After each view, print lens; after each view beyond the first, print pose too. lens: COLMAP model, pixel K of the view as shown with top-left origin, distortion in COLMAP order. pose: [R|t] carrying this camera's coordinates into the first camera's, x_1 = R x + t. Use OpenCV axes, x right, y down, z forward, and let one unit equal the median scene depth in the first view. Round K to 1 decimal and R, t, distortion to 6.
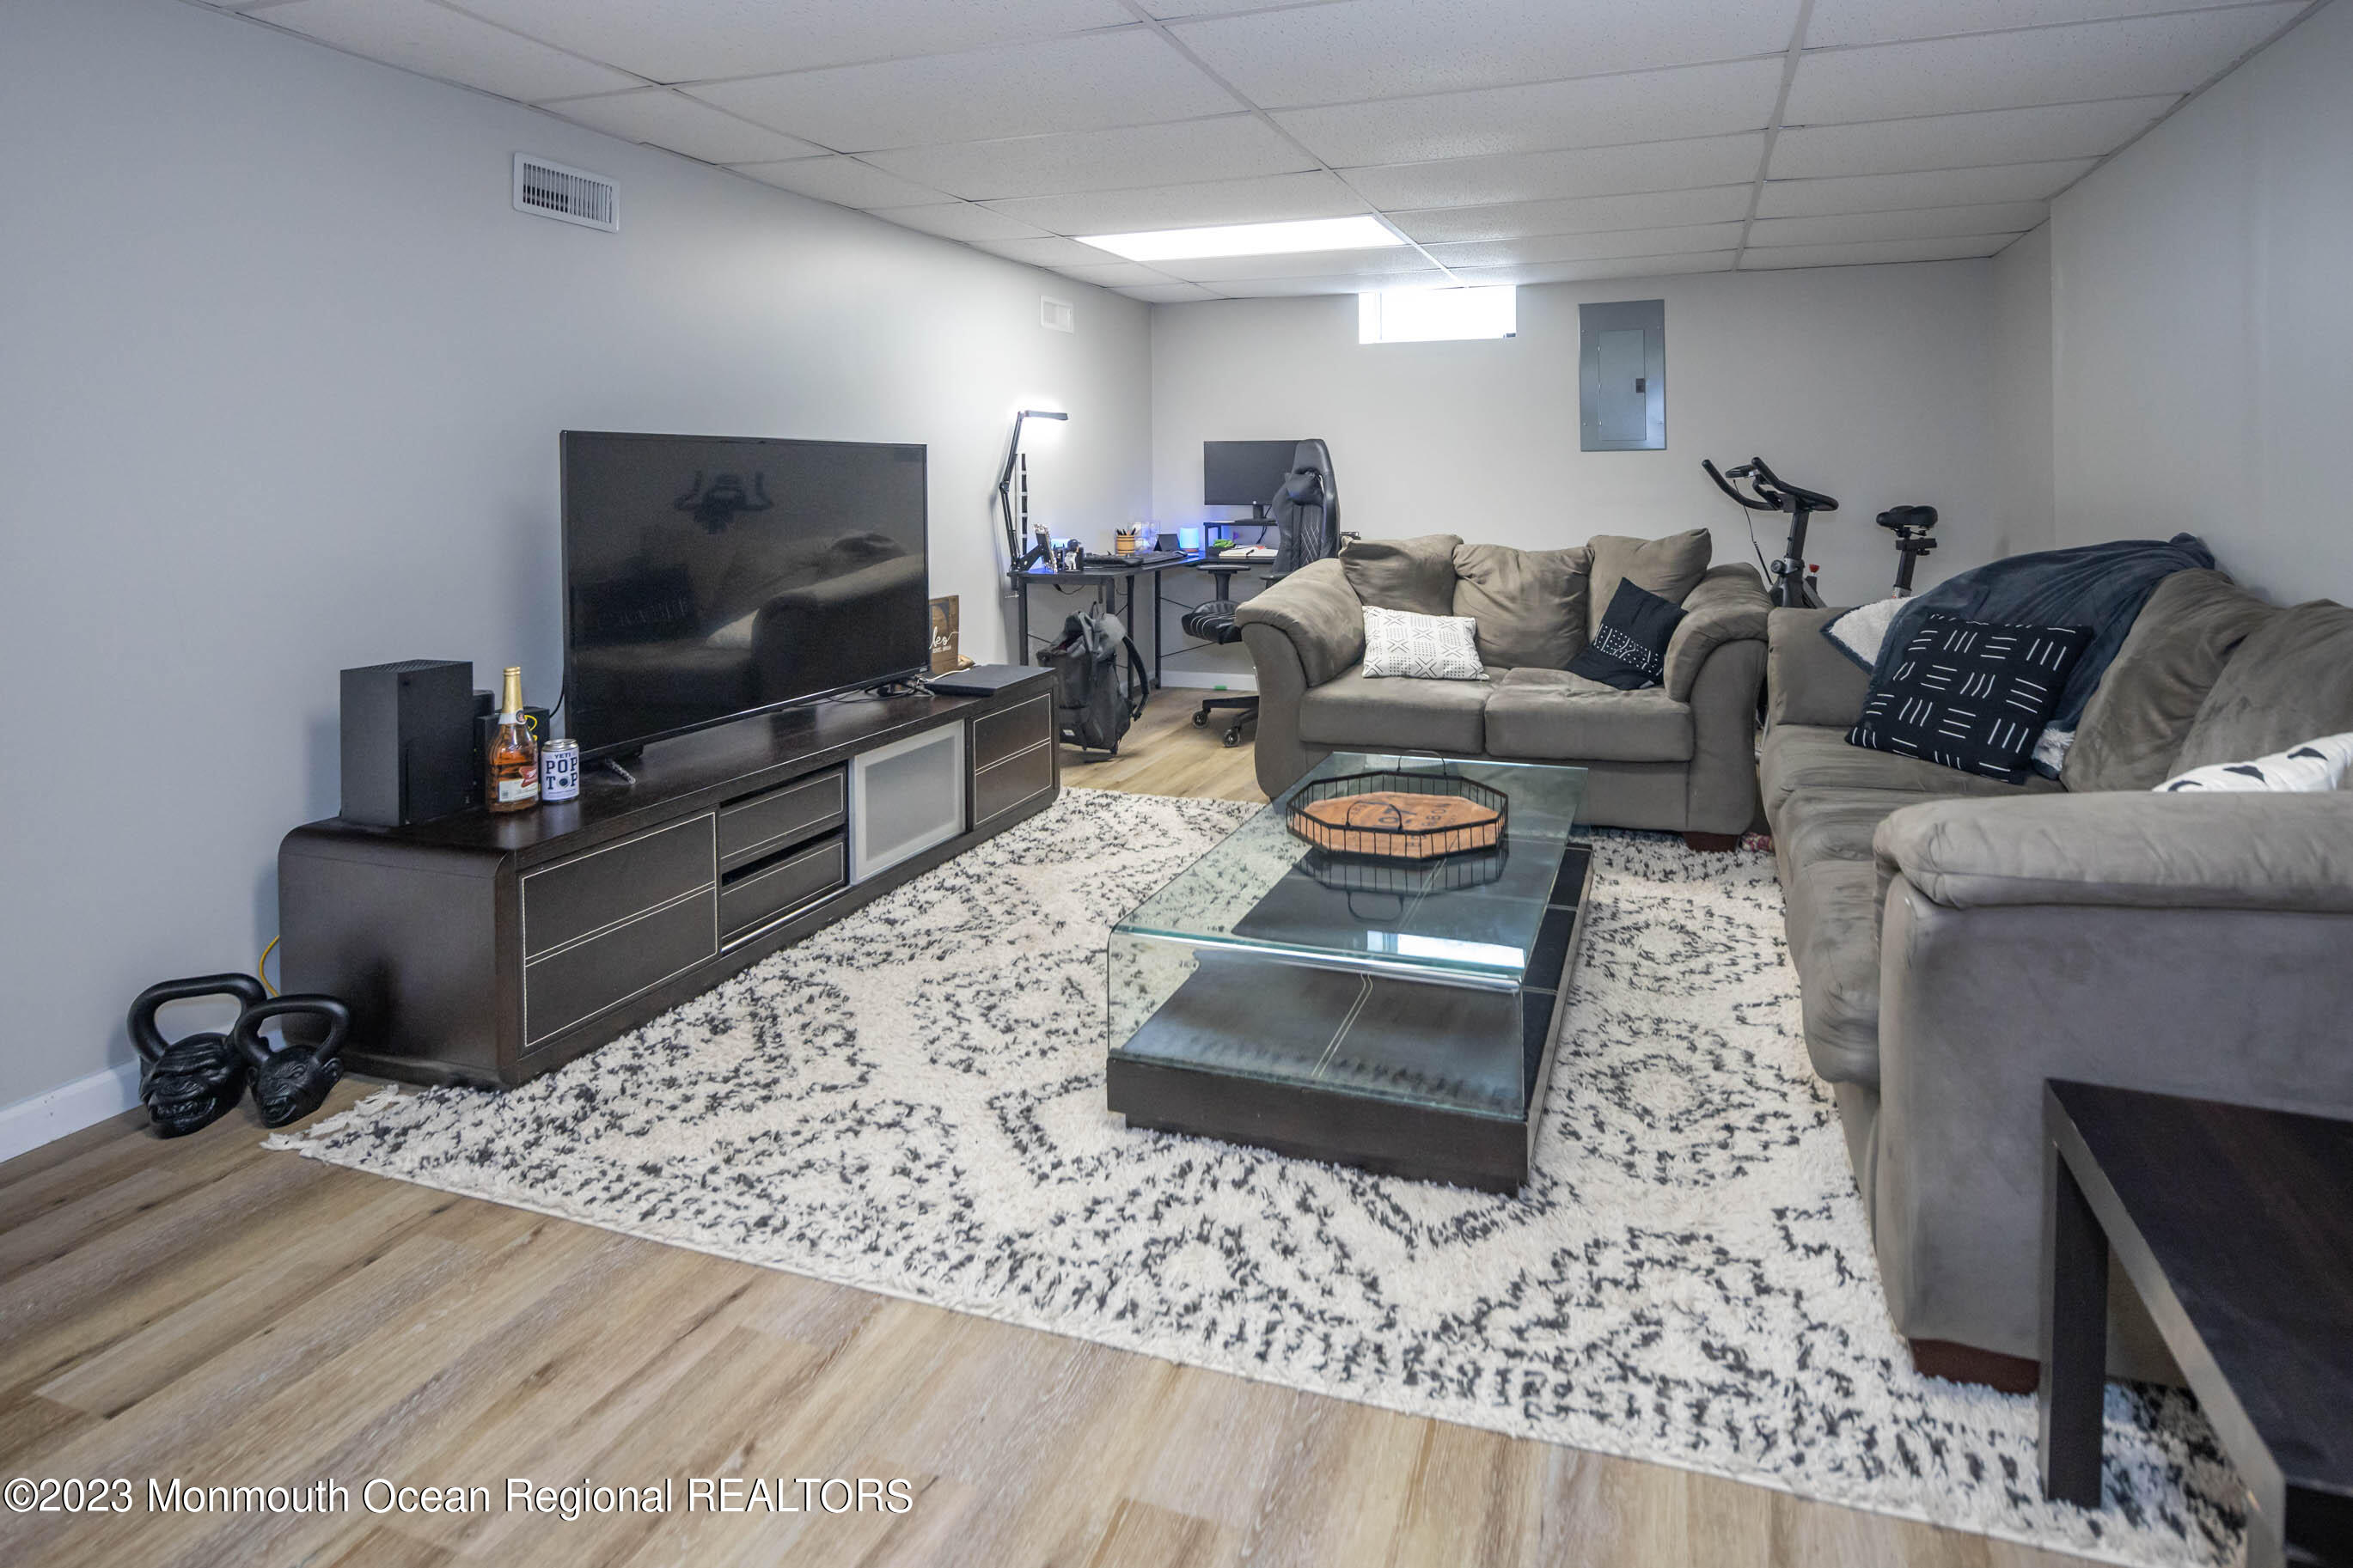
lens RADIAL K [[1242.7, 0, 1176.8], [0, 1242.7, 481.5], [0, 0, 1]] dist [-0.000827, -0.001338]
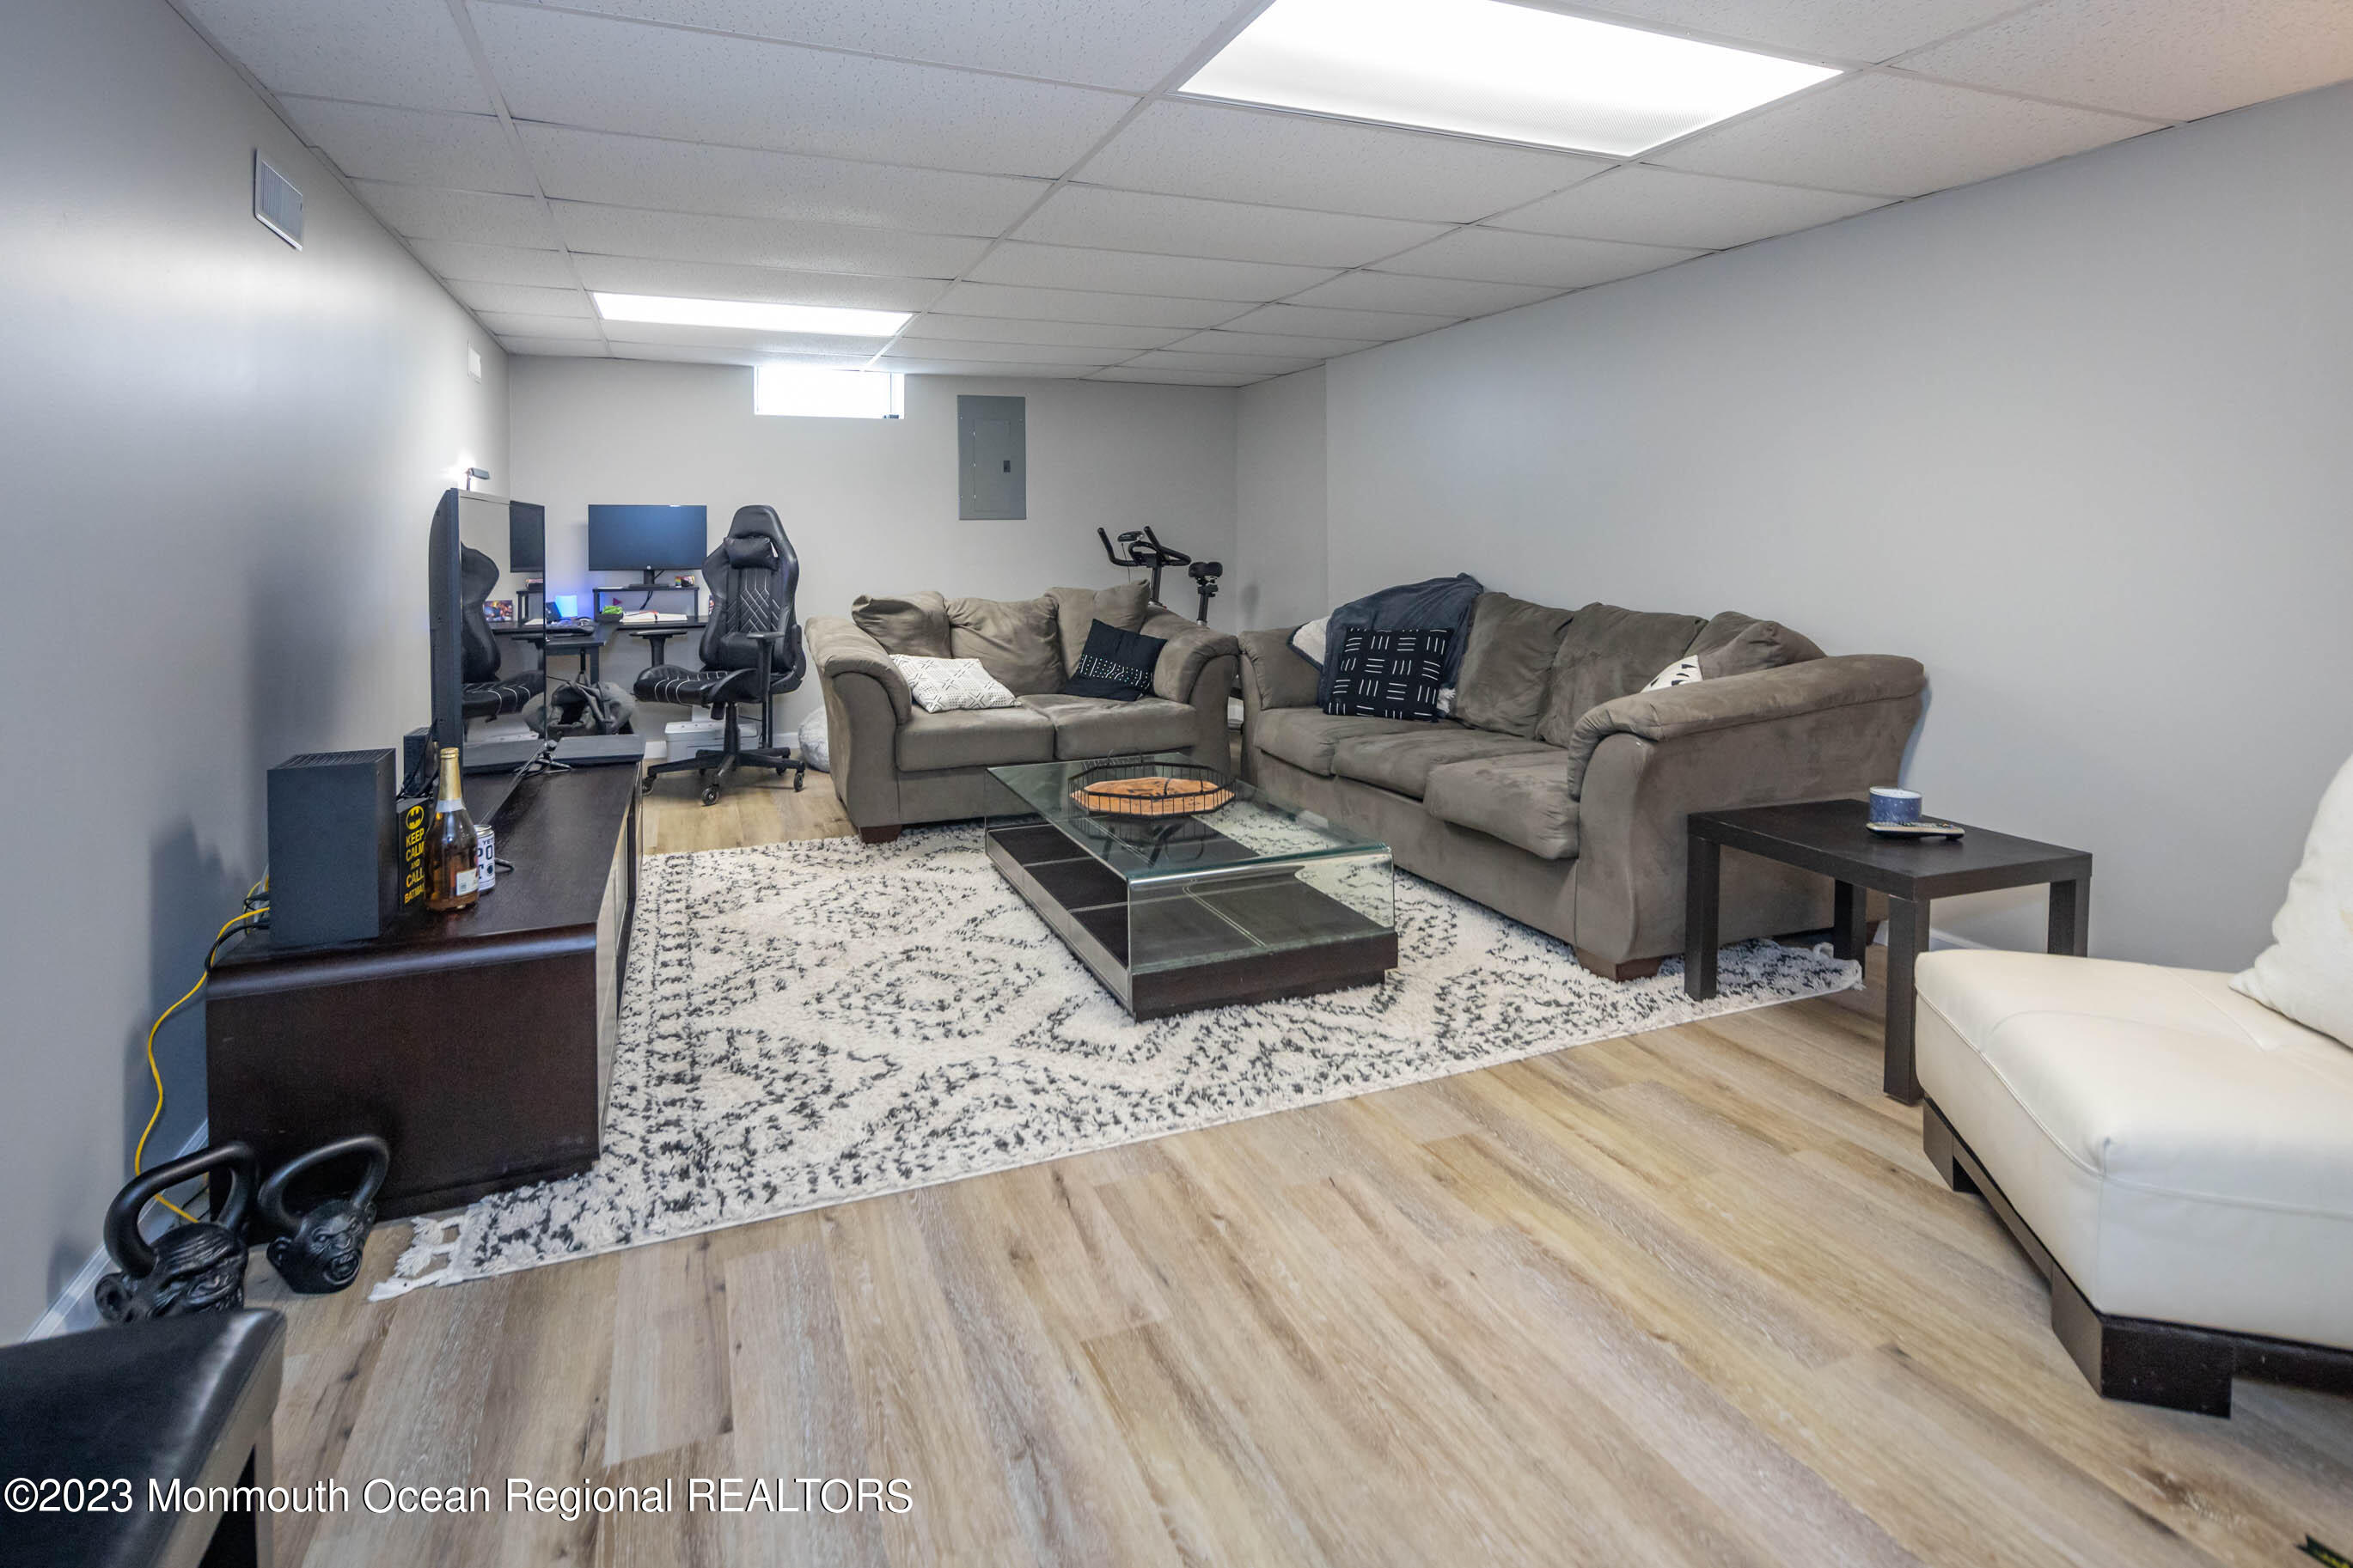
lens RADIAL K [[1201.4, 0, 1183.0], [0, 1201.4, 539.7], [0, 0, 1]] dist [-0.001037, -0.000705]
pose [[0.759002, 0.001232, 0.651087, -0.382583], [0.003630, 0.999975, -0.006124, 0.002872], [-0.651078, 0.007011, 0.758979, -0.008470]]
